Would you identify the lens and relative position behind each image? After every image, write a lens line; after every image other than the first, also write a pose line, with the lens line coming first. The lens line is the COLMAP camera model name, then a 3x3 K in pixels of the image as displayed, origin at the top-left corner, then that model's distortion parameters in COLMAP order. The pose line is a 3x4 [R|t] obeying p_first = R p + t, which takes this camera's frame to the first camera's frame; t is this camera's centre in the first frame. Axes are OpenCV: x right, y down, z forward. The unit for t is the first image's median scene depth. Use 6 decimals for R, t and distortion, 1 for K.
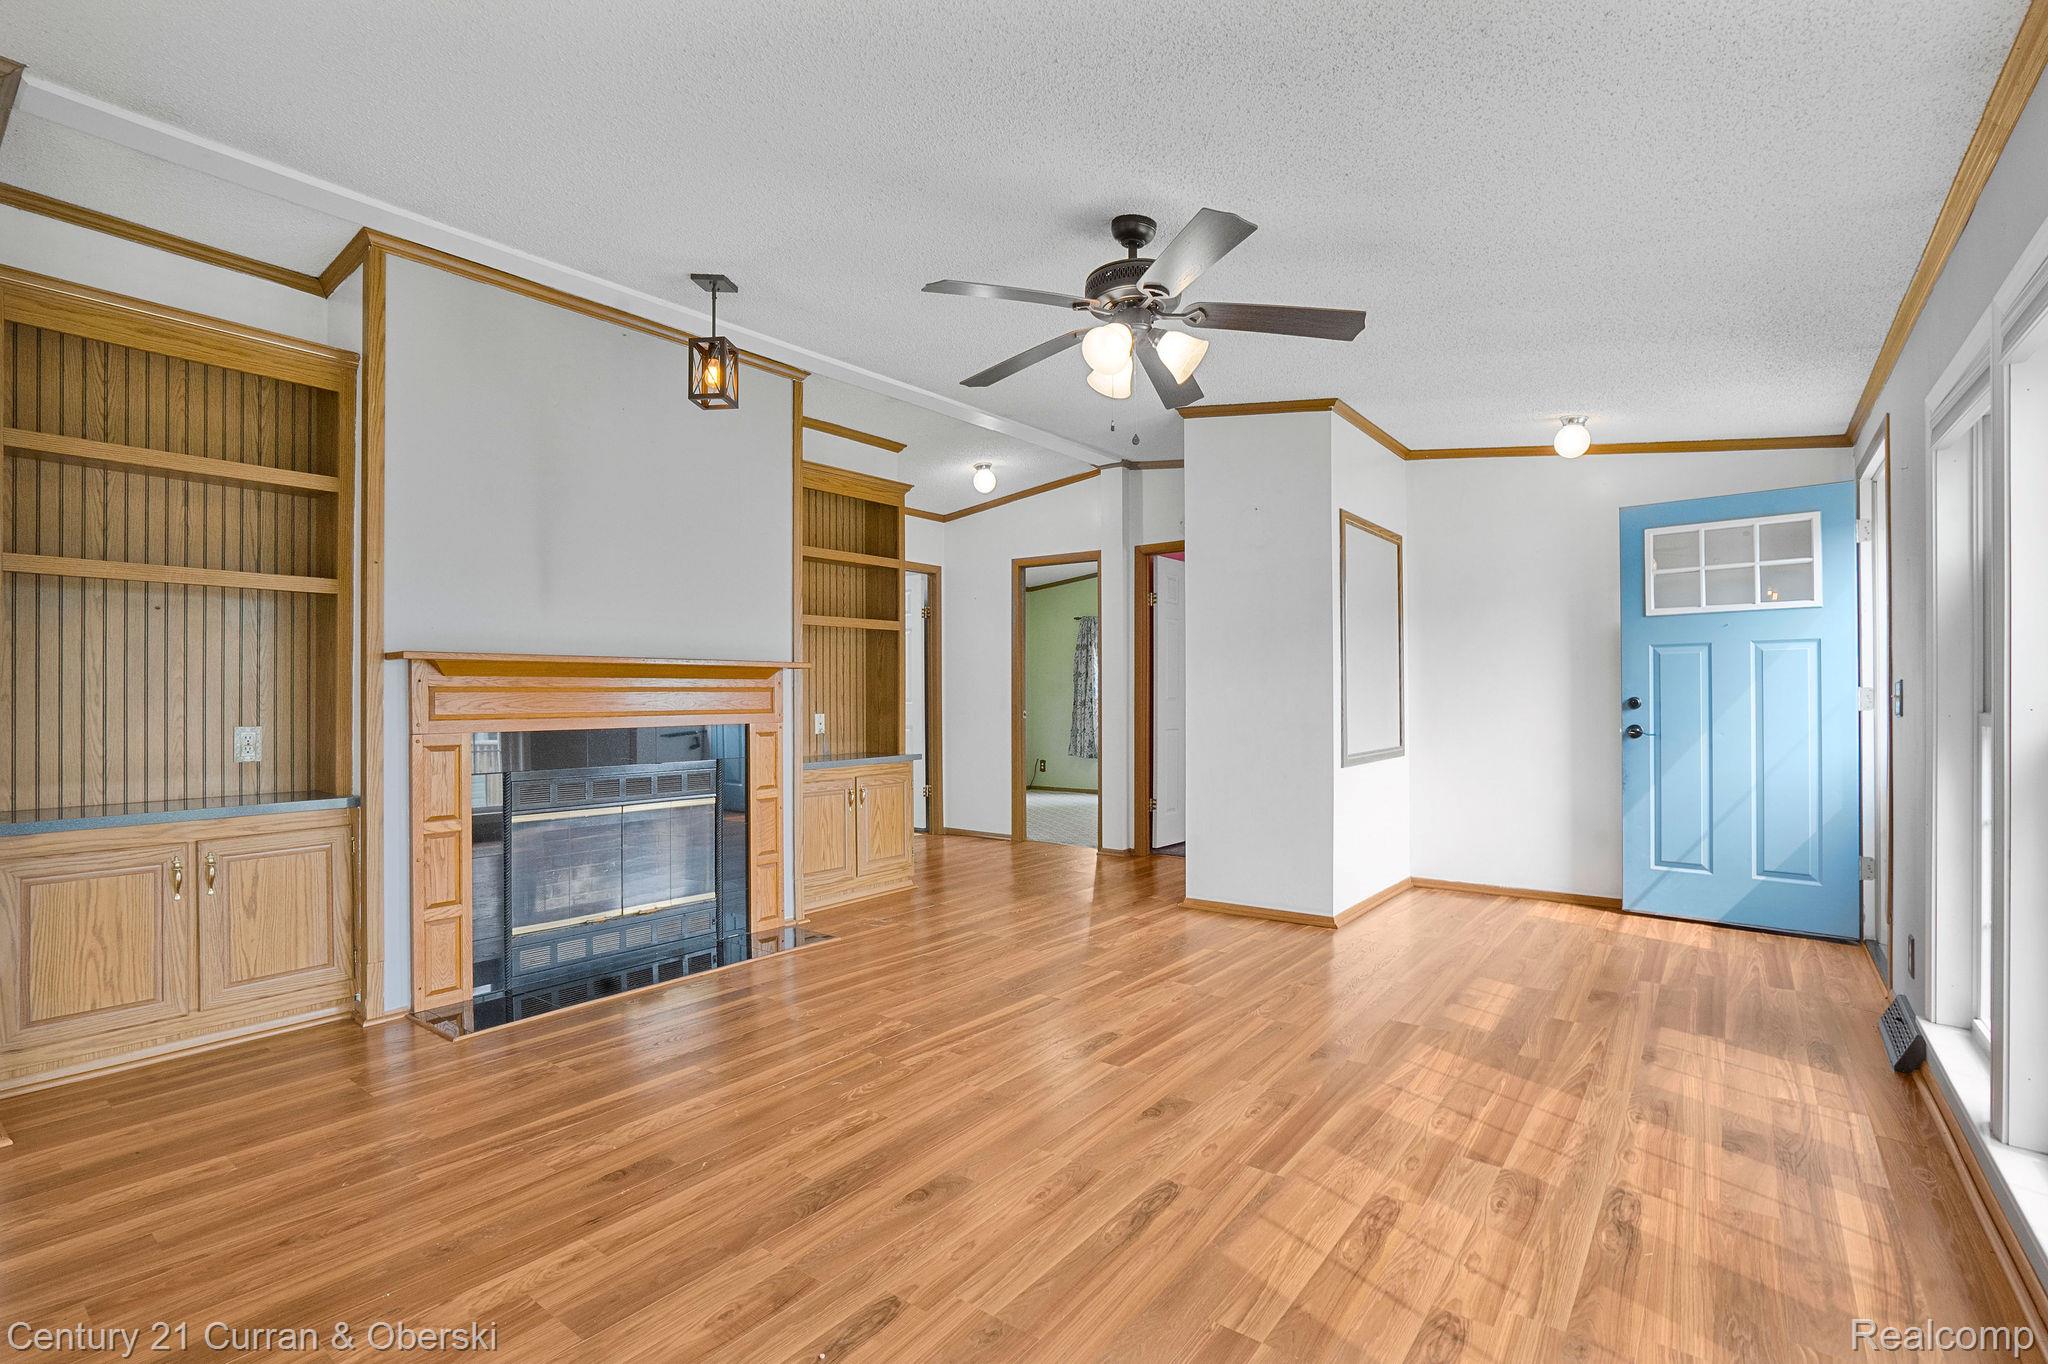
lens RADIAL K [[960.9, 0, 1026.1], [0, 960.9, 691.2], [0, 0, 1]] dist [-0.045381, 0.012861]
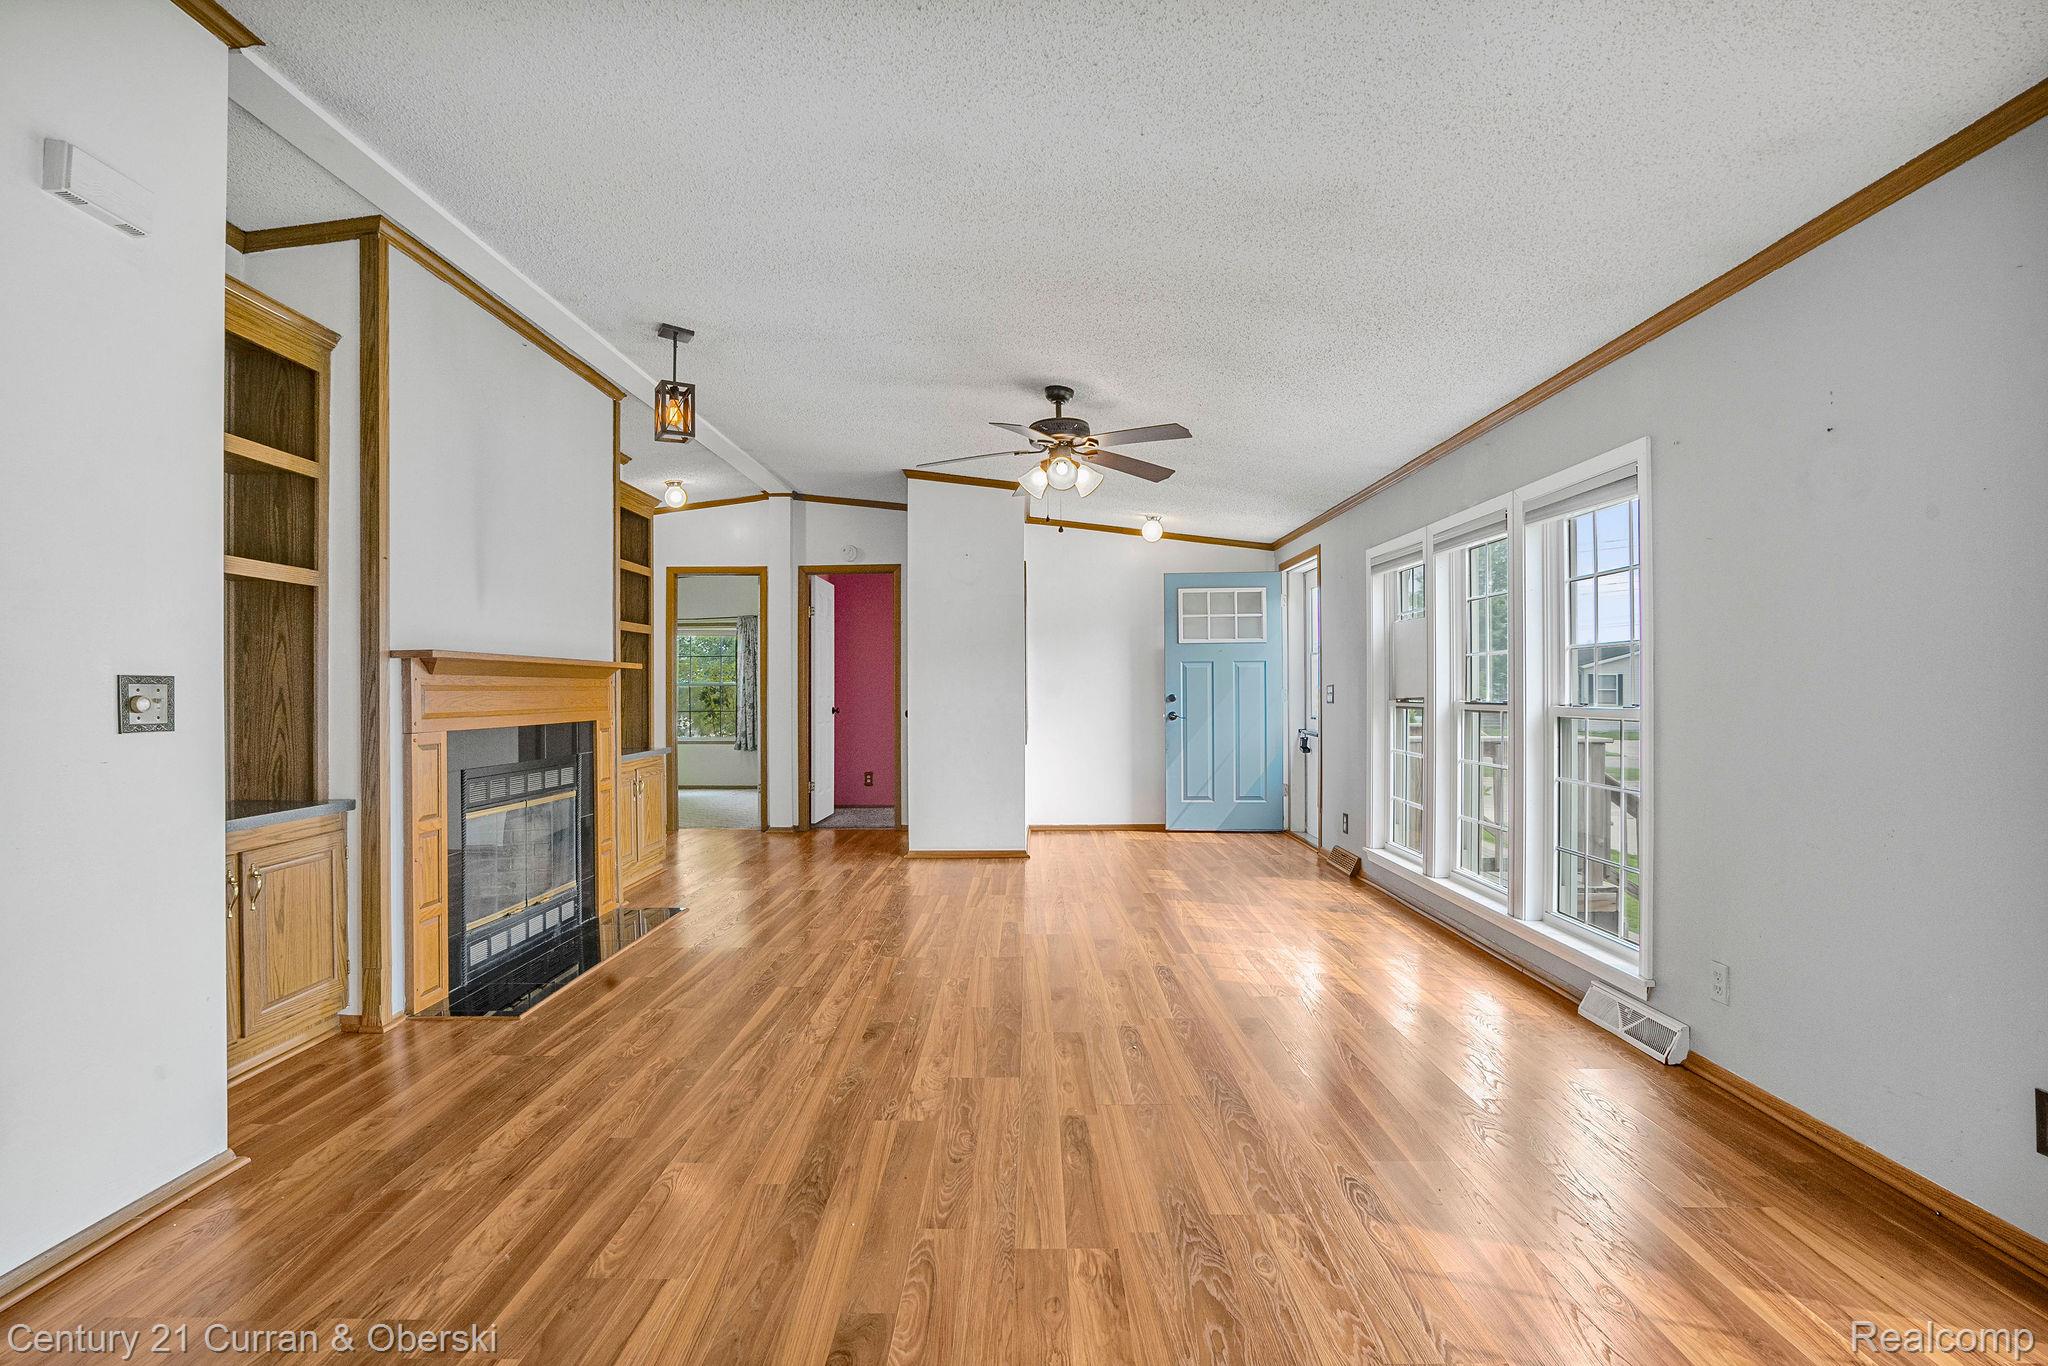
lens RADIAL K [[960.9, 0, 1026.1], [0, 960.9, 692.2], [0, 0, 1]] dist [-0.045381, 0.012861]
pose [[0.795810, -0.000641, 0.605546, -0.686741], [-0.000650, 0.999998, 0.001912, -0.000137], [-0.605546, -0.001915, 0.795808, -0.168168]]
